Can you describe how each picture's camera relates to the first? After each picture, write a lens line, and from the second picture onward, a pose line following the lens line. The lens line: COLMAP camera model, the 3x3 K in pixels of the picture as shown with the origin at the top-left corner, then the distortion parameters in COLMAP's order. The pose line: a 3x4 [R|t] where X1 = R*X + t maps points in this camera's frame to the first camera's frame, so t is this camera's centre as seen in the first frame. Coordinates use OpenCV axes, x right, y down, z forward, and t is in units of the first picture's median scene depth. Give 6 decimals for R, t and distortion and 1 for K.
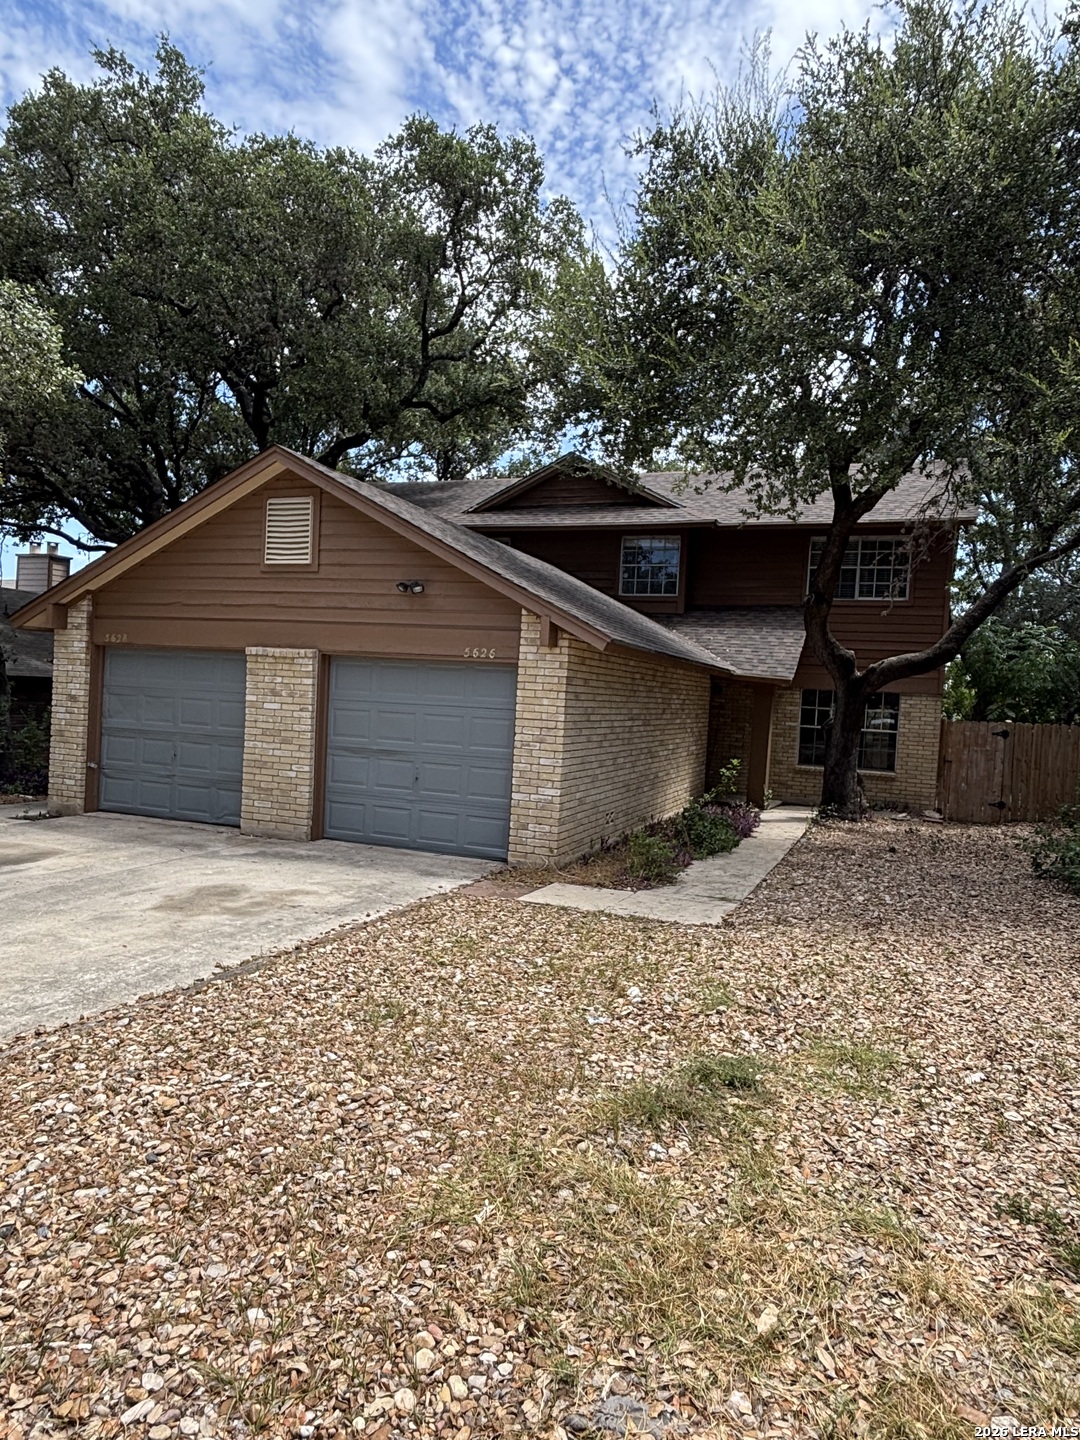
lens RADIAL K [[889.4, 0, 546.8], [0, 889.4, 730.6], [0, 0, 1]] dist [-0.008294, -0.005562]
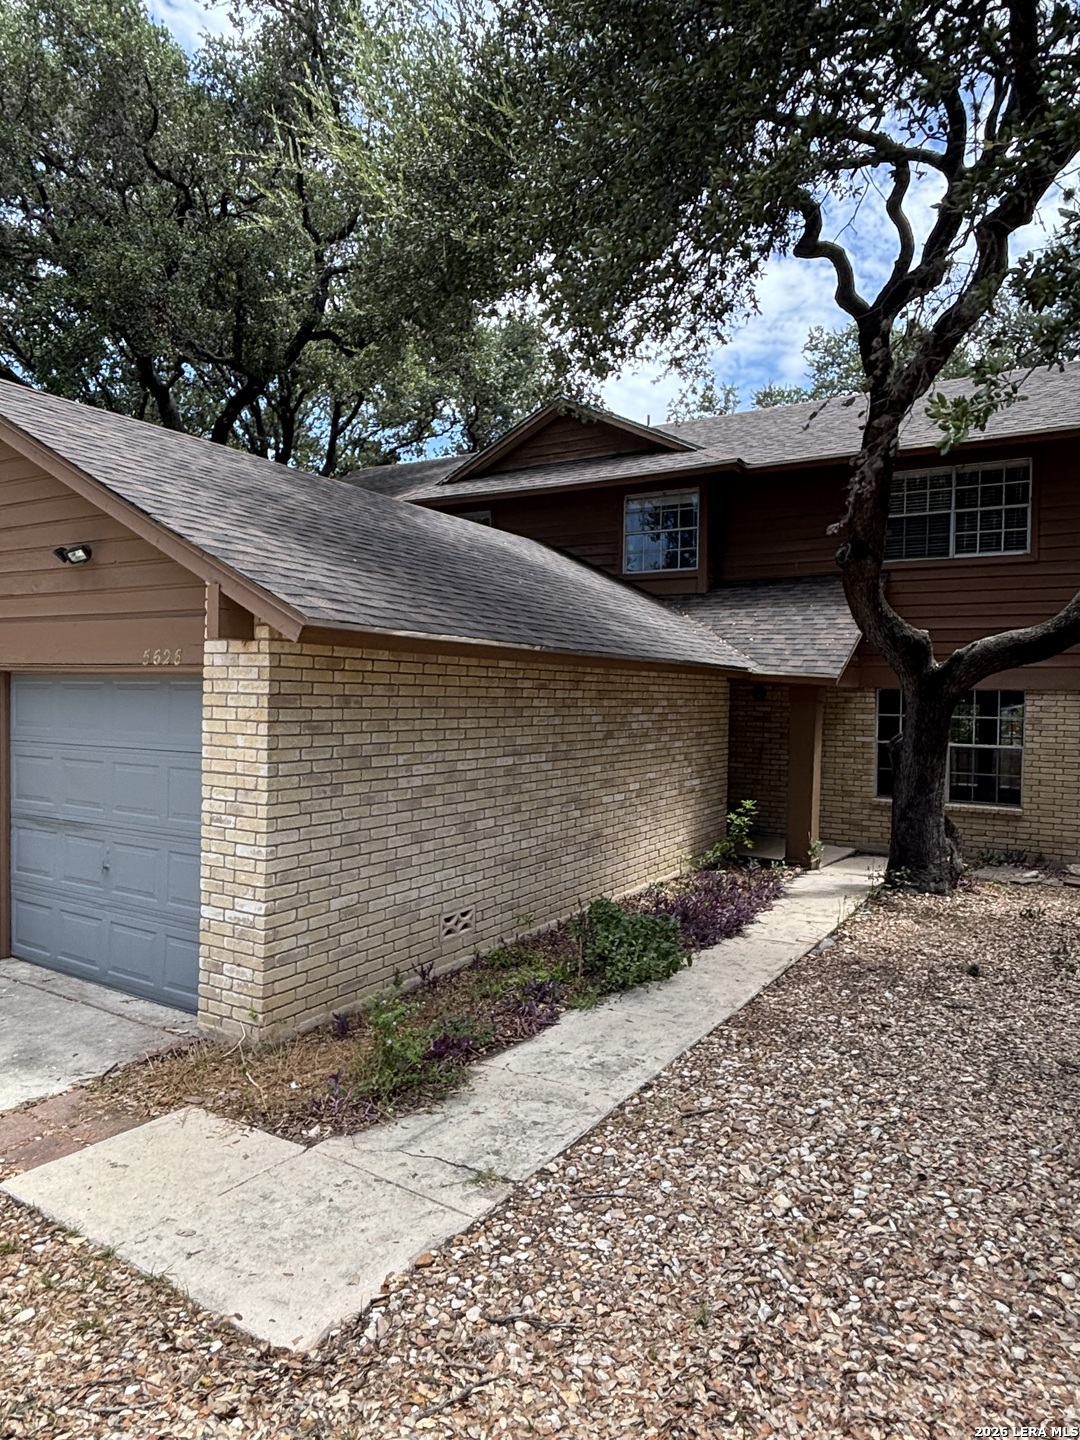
lens RADIAL K [[889.4, 0, 546.9], [0, 889.4, 711.8], [0, 0, 1]] dist [-0.008294, -0.005562]
pose [[0.985259, -0.033514, -0.167755, 0.243012], [0.028791, 0.999120, -0.030510, -0.024908], [0.168630, 0.025231, 0.985356, 0.432590]]
